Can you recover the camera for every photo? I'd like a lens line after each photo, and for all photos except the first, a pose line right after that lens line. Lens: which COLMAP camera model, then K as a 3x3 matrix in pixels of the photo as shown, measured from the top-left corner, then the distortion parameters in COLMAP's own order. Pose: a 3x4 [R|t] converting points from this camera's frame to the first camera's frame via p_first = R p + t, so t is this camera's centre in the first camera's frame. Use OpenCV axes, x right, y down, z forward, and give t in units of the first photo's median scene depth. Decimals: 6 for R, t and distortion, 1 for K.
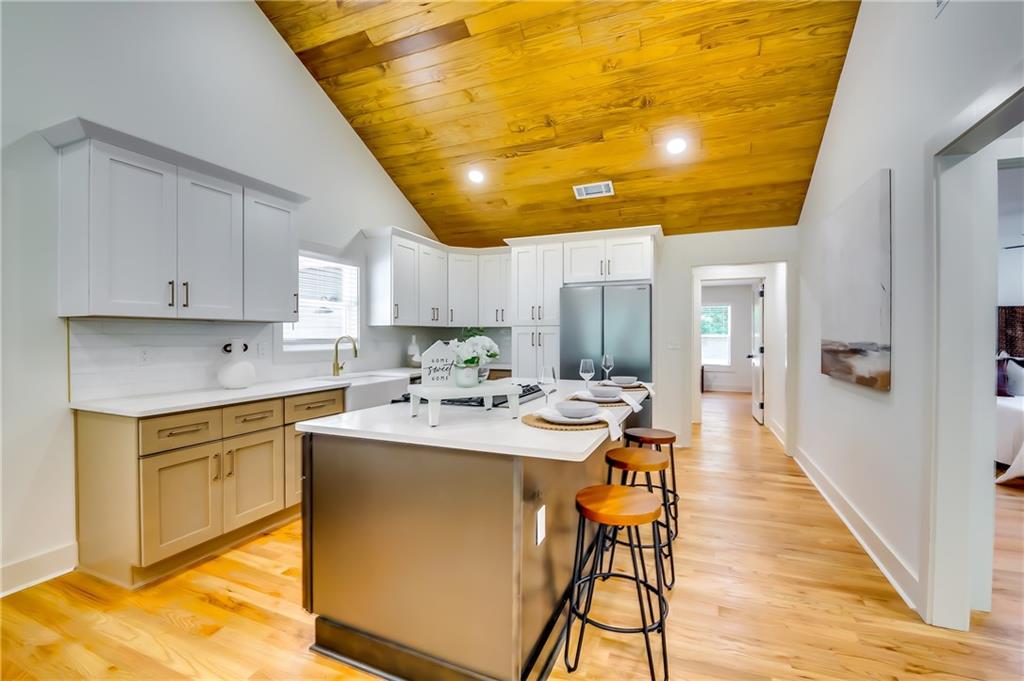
lens RADIAL K [[443.0, 0, 512.3], [0, 443.0, 338.2], [0, 0, 1]] dist [0.000164, -0.008216]
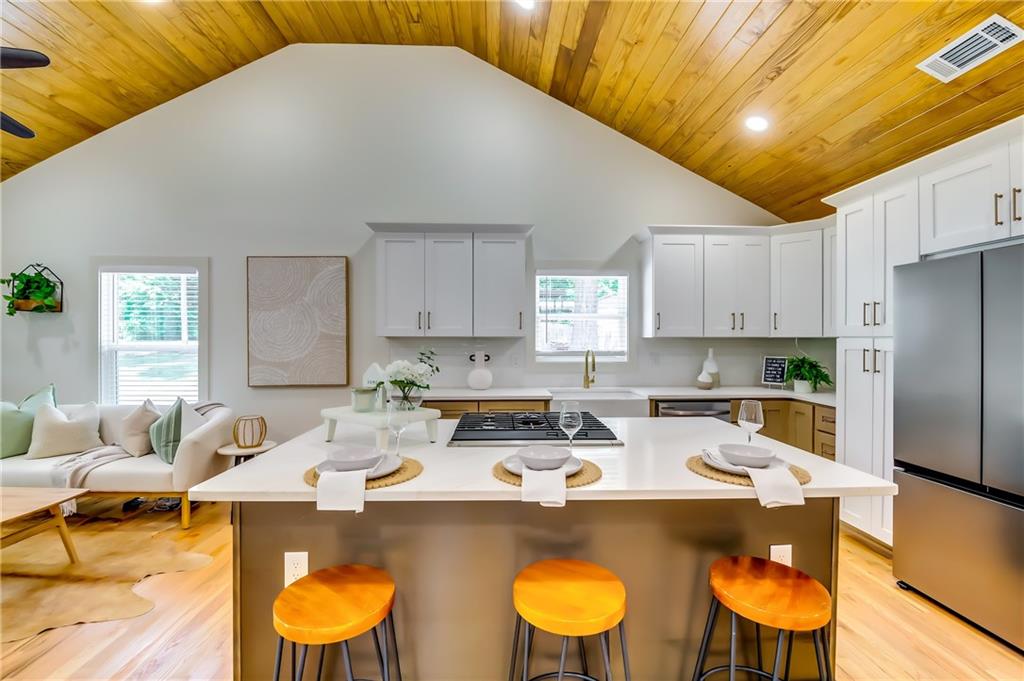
lens RADIAL K [[443.0, 0, 512.3], [0, 443.0, 338.2], [0, 0, 1]] dist [0.000164, -0.008216]
pose [[0.426267, 0.003213, -0.904592, 0.449058], [-0.008166, 0.999967, -0.000296, -0.027667], [0.904561, 0.007513, 0.426279, 0.415781]]
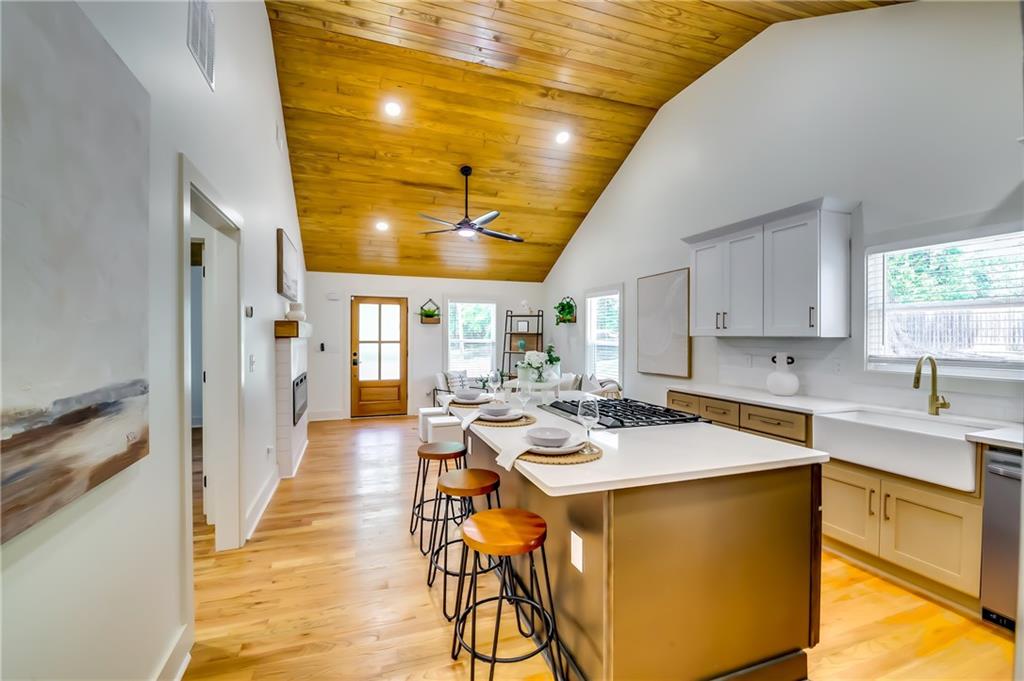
lens RADIAL K [[443.0, 0, 512.3], [0, 443.0, 338.2], [0, 0, 1]] dist [0.000164, -0.008216]
pose [[-0.735787, 0.001191, -0.677212, 0.518848], [-0.008625, 0.999901, 0.011130, -0.032236], [0.677158, 0.014031, -0.735704, 1.060557]]
